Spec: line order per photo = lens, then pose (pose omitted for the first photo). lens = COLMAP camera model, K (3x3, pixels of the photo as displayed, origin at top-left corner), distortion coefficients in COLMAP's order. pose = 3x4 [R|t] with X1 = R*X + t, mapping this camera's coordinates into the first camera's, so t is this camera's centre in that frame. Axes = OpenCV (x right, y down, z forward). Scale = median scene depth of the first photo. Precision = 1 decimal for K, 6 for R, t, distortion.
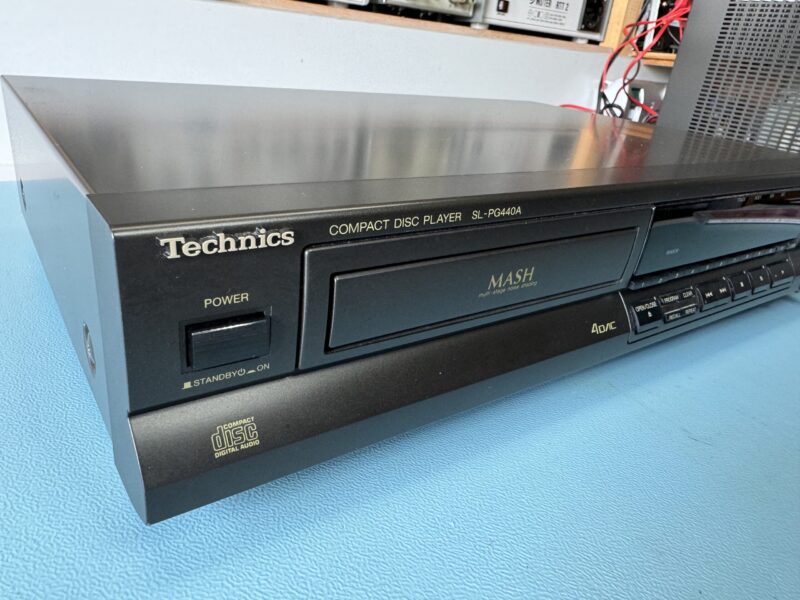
lens RADIAL K [[581.9, 0, 400.0], [0, 581.9, 300.0], [0, 0, 1]] dist [0.000471, 0.000931]
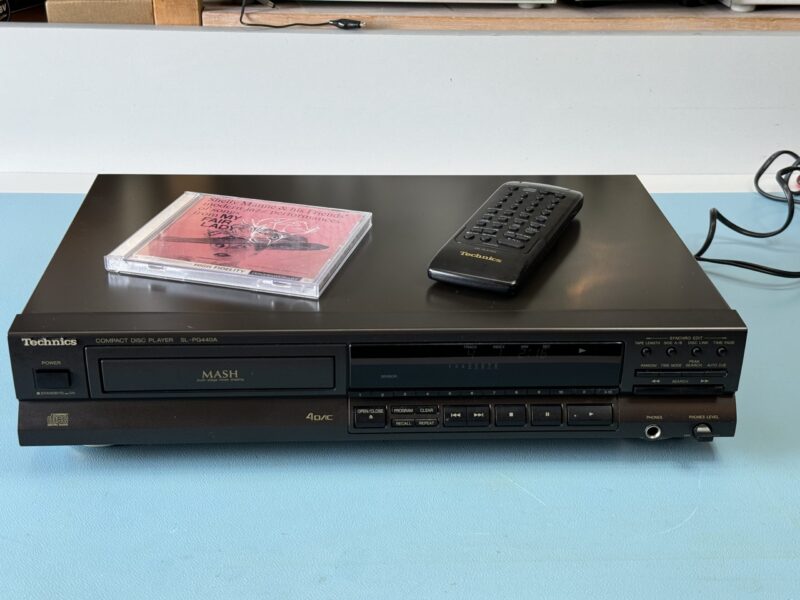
lens RADIAL K [[1105.9, 0, 400.0], [0, 1105.9, 300.0], [0, 0, 1]] dist [0.214507, -0.505143]
pose [[0.838931, 0.155267, -0.521619, 3.433003], [-0.157583, 0.986685, 0.040256, -0.696011], [0.520924, 0.048426, 0.852228, -2.353304]]
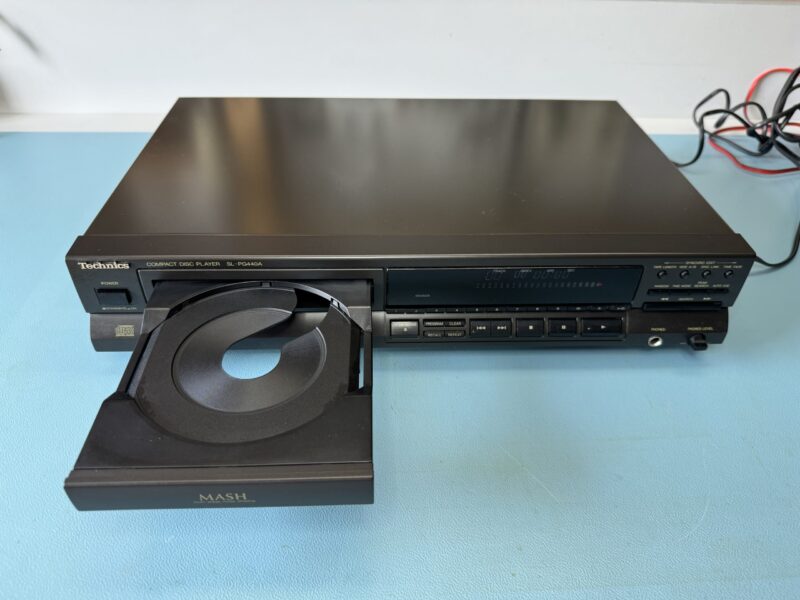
lens RADIAL K [[569.4, 0, 400.0], [0, 569.4, 300.0], [0, 0, 1]] dist [0.071049, -0.188435]
pose [[0.830537, 0.276296, -0.483600, 2.114680], [-0.164433, 0.951214, 0.261061, -0.836156], [0.532137, -0.137301, 0.835451, -0.515017]]
